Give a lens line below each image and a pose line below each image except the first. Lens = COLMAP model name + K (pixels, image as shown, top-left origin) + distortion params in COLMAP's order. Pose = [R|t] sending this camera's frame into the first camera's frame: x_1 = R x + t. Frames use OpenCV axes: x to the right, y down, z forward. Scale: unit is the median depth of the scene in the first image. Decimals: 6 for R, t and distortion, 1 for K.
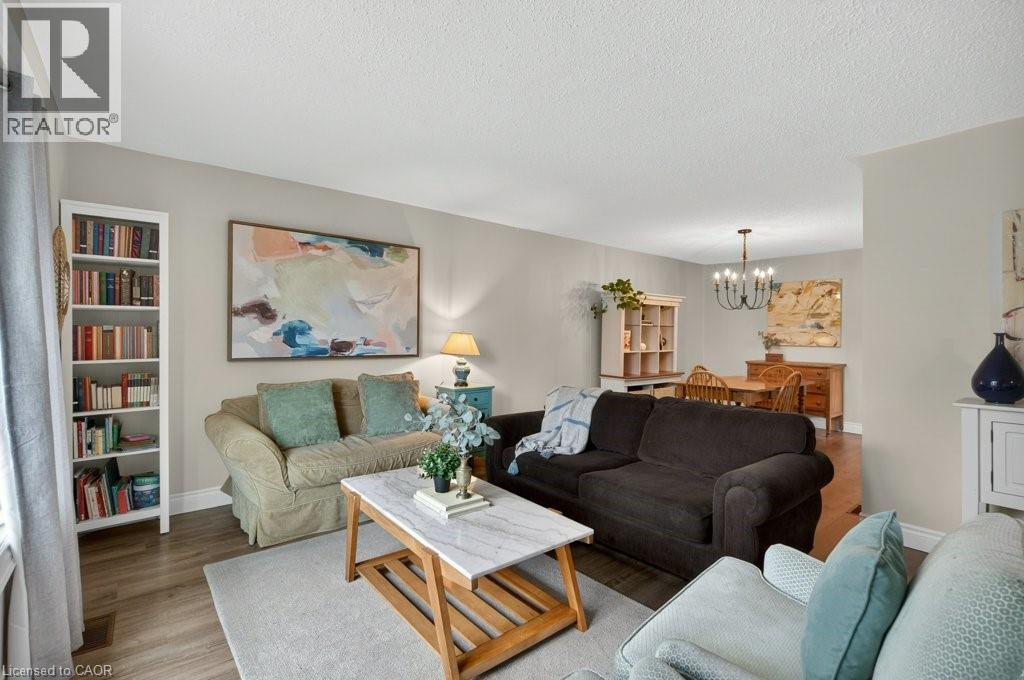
lens RADIAL K [[460.2, 0, 512.8], [0, 460.2, 332.0], [0, 0, 1]] dist [0.000522, -0.000536]
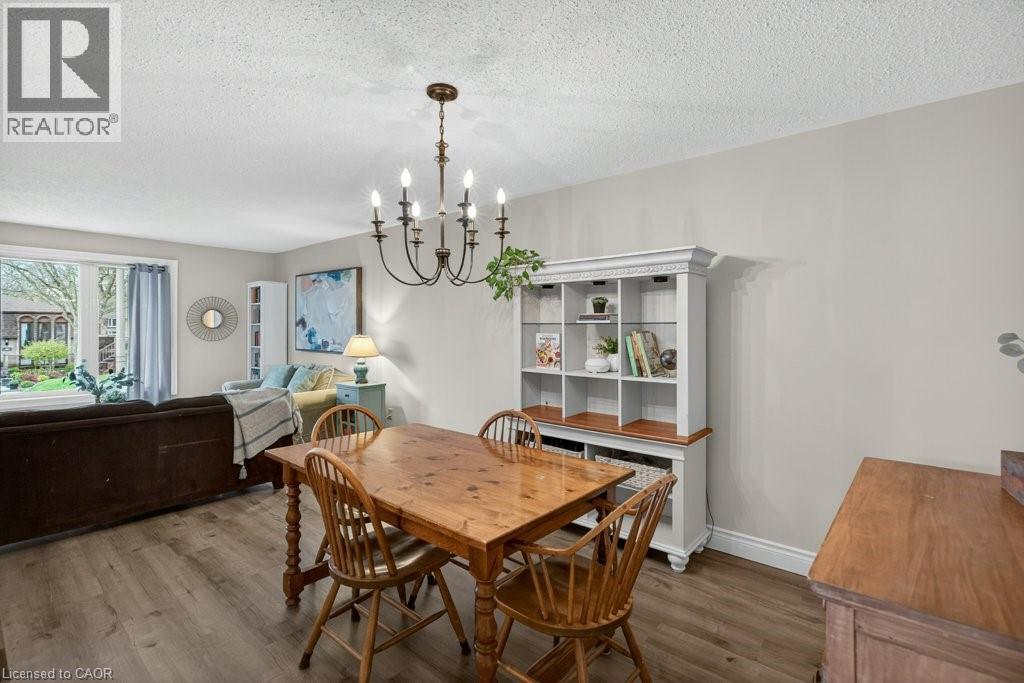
lens RADIAL K [[460.2, 0, 512.8], [0, 460.2, 333.5], [0, 0, 1]] dist [0.000522, -0.000536]
pose [[0.200795, -0.001506, -0.979632, 0.810565], [-0.002076, 0.999996, -0.001962, -0.001449], [0.979631, 0.002427, 0.200791, 0.855843]]
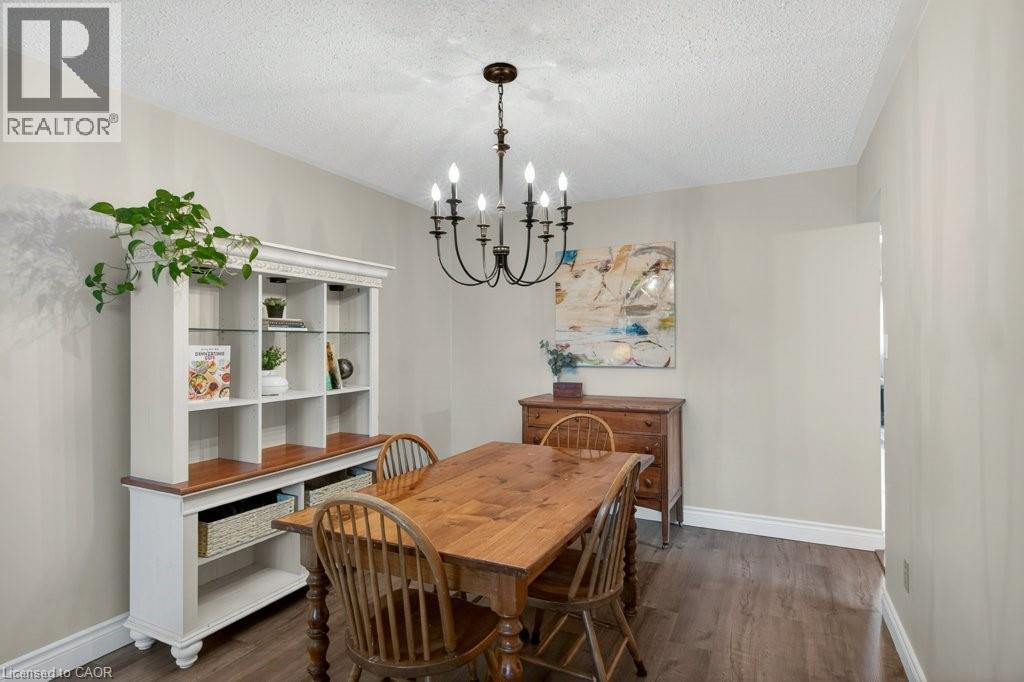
lens RADIAL K [[460.2, 0, 512.8], [0, 460.2, 333.0], [0, 0, 1]] dist [0.000522, -0.000536]
pose [[0.912584, -0.009252, 0.408785, 0.311637], [0.016760, 0.999750, -0.014789, -0.003402], [-0.408546, 0.020348, 0.912511, 0.572927]]
